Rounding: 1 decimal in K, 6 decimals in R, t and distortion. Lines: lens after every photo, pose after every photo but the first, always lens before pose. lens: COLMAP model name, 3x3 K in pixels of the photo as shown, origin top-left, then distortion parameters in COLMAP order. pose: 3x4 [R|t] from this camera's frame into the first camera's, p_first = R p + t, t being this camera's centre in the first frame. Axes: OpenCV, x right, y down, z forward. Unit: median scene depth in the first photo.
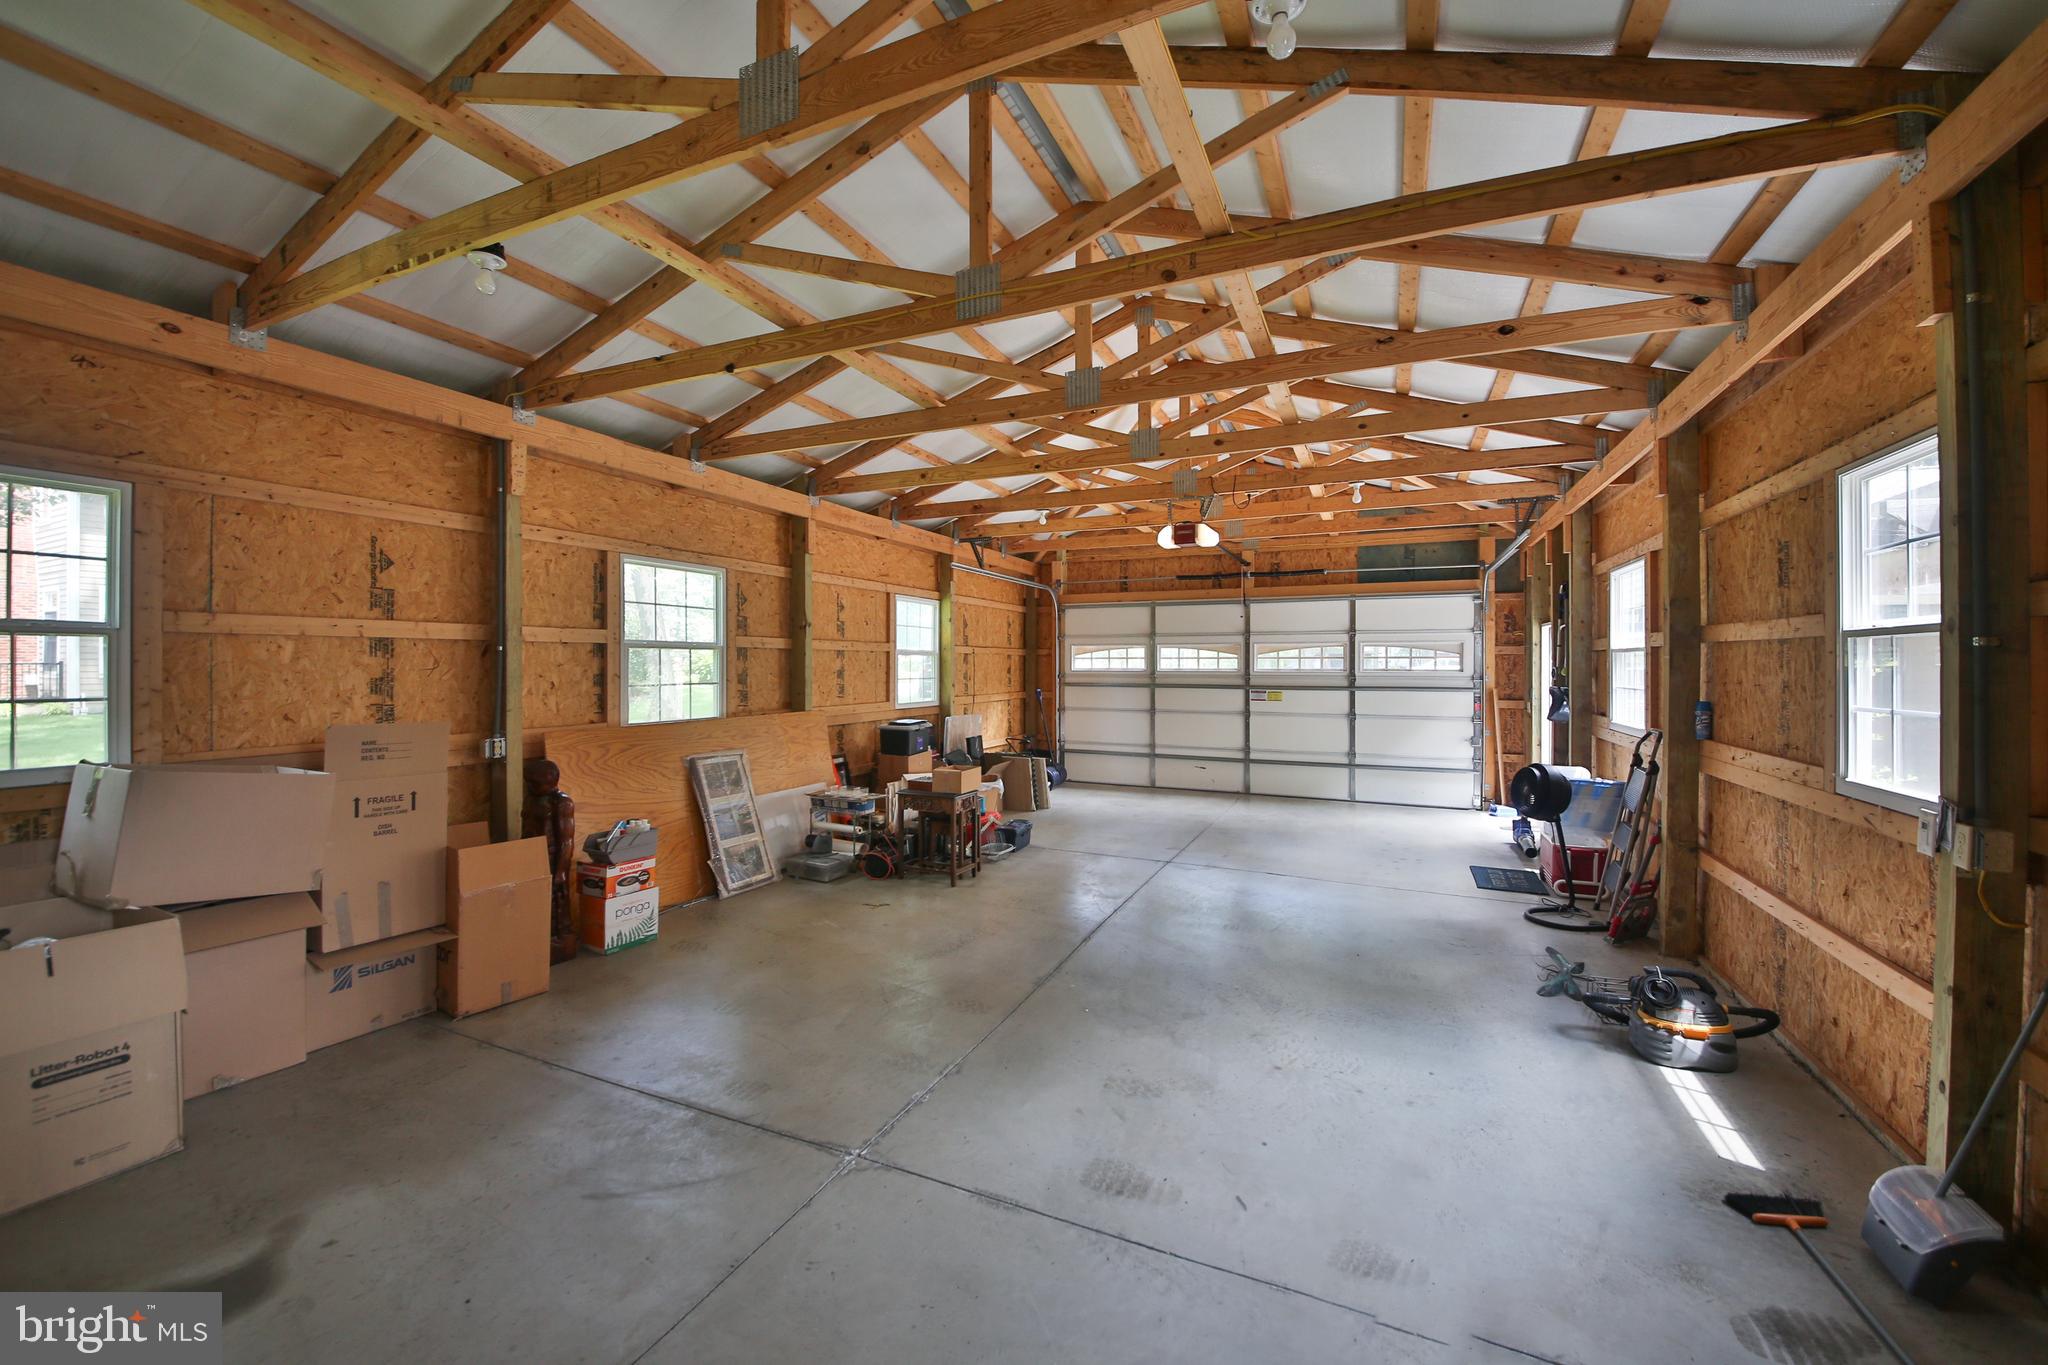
lens RADIAL K [[787.8, 0, 1016.2], [0, 787.8, 672.4], [0, 0, 1]] dist [-0.018370, -0.002977]
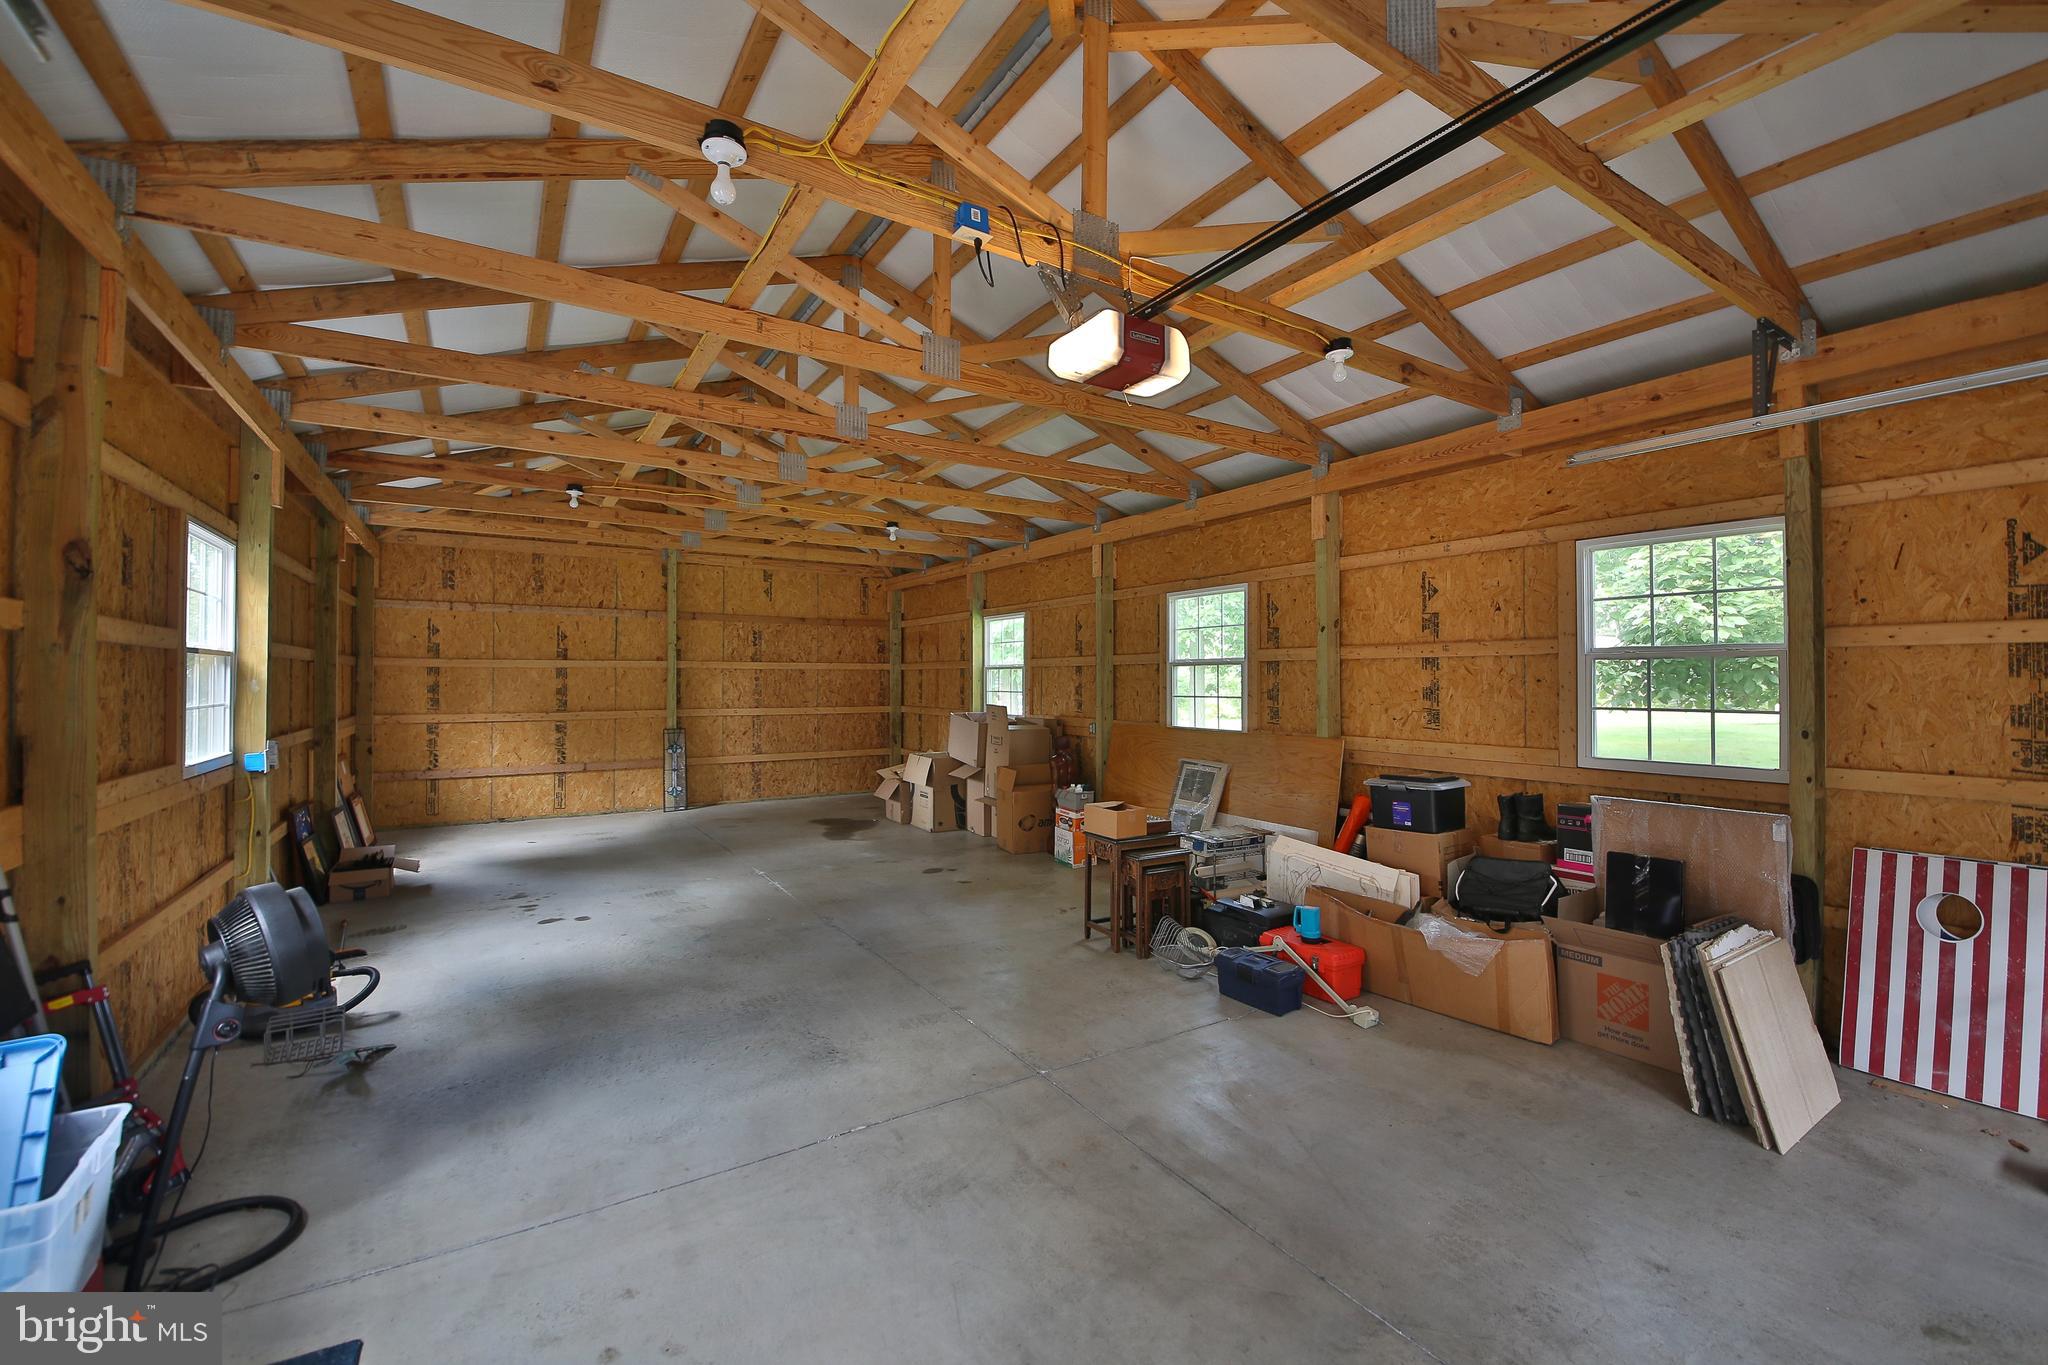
lens RADIAL K [[814.0, 0, 1006.9], [0, 814.0, 679.4], [0, 0, 1]] dist [-0.038368, -0.000982]
pose [[-0.553806, -0.003943, -0.832636, 0.698354], [-0.011327, 0.999932, 0.002799, -0.009709], [0.832569, 0.010982, -0.553813, 1.404973]]
